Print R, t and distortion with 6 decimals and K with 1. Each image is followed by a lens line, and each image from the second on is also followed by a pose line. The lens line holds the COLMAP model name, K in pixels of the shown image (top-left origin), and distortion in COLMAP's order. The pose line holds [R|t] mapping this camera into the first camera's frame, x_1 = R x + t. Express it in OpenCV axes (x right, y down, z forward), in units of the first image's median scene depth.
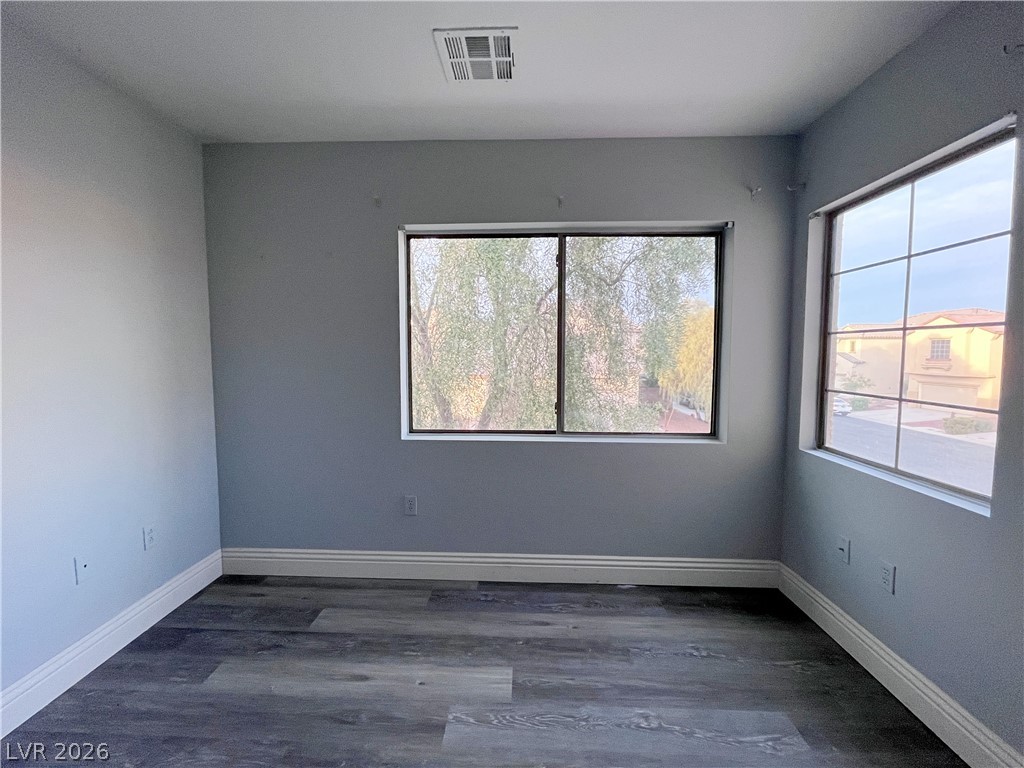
lens RADIAL K [[416.0, 0, 504.8], [0, 416.0, 379.2], [0, 0, 1]] dist [-0.003115, -0.000449]
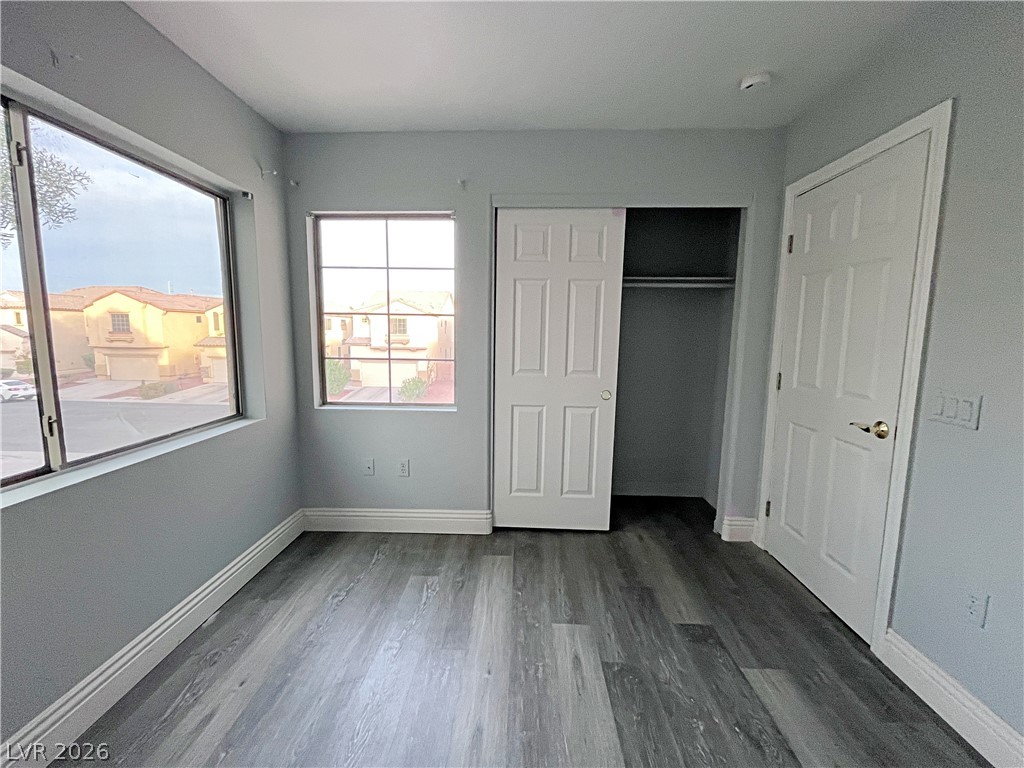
lens RADIAL K [[416.0, 0, 503.1], [0, 416.0, 382.4], [0, 0, 1]] dist [-0.003115, -0.000449]
pose [[0.000068, -0.126958, 0.991908, -0.480758], [0.054959, 0.990409, 0.126762, -0.031252], [-0.998489, 0.054505, 0.007045, 0.427394]]
